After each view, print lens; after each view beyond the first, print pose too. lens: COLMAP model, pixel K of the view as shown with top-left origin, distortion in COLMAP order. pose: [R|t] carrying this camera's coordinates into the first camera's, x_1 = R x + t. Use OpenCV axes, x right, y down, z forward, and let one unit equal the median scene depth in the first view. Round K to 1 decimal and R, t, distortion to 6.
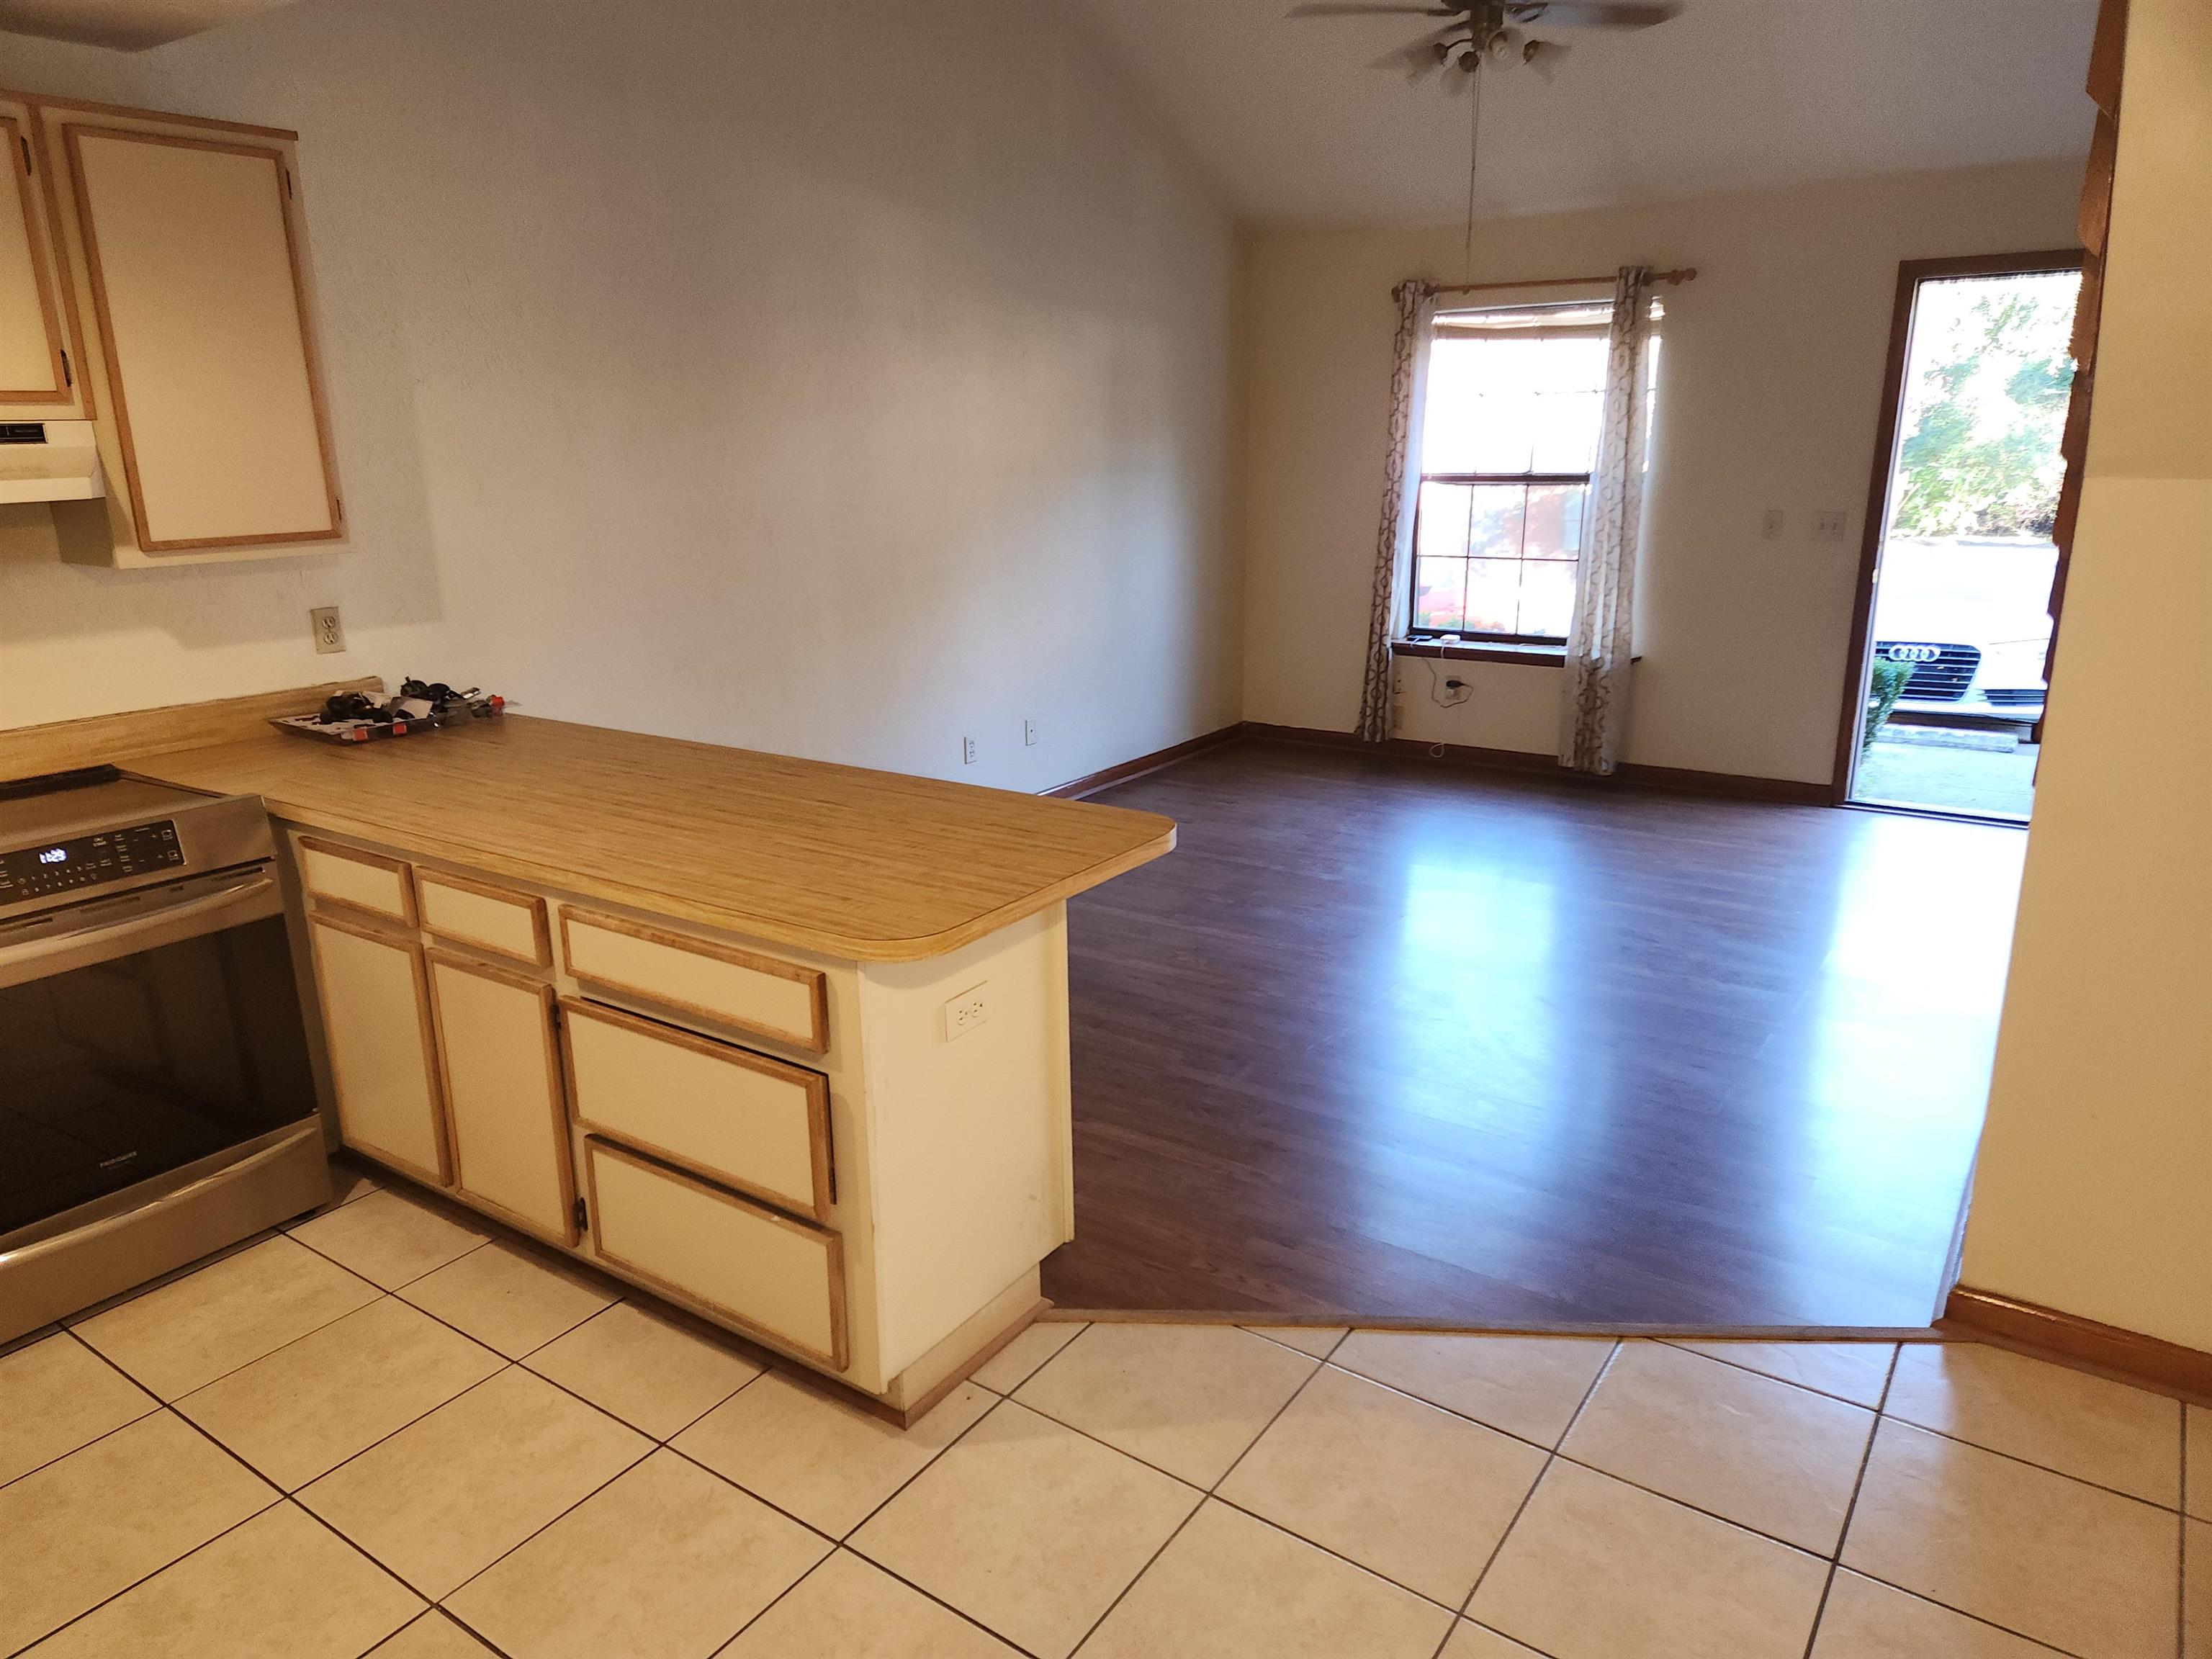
lens RADIAL K [[1468.0, 0, 1064.9], [0, 1468.0, 826.6], [0, 0, 1]] dist [0.085666, -0.069507]
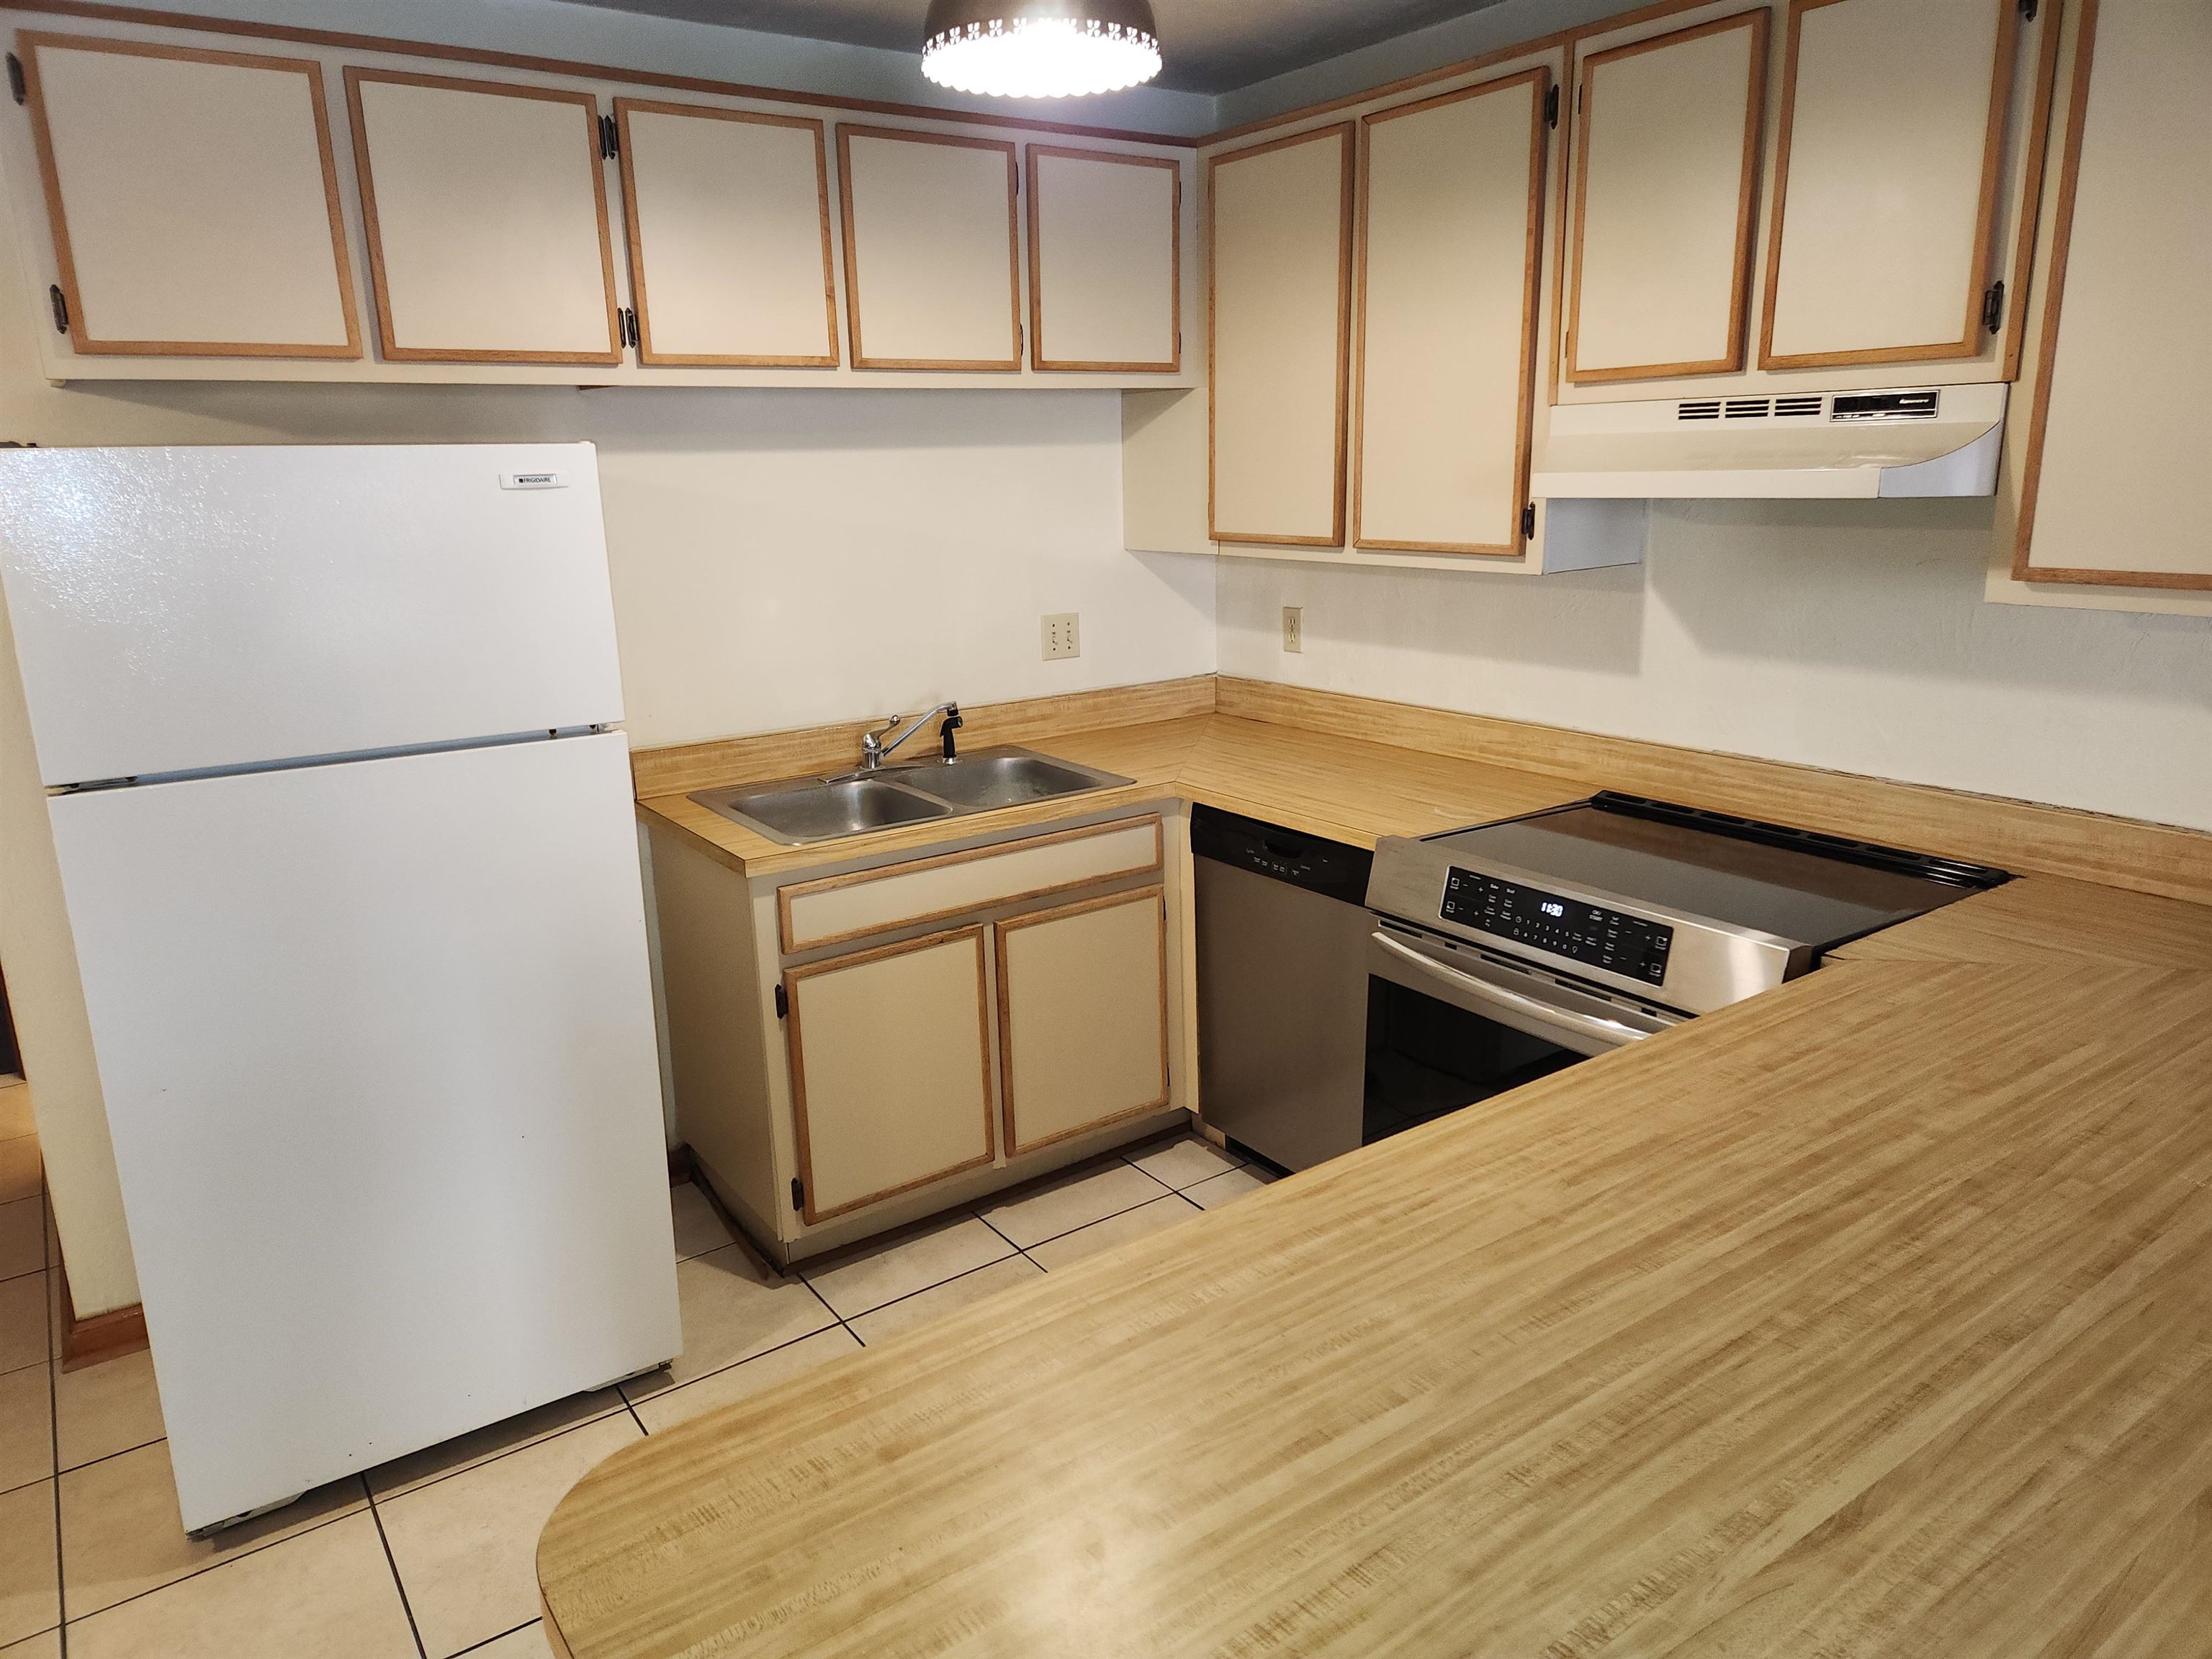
lens RADIAL K [[1468.0, 0, 1104.6], [0, 1468.0, 816.7], [0, 0, 1]] dist [0.085666, -0.069507]
pose [[-0.324518, 0.255809, -0.910632, 0.081214], [-0.220440, 0.915772, 0.335810, -0.123249], [0.919834, 0.309716, -0.240794, 0.457404]]
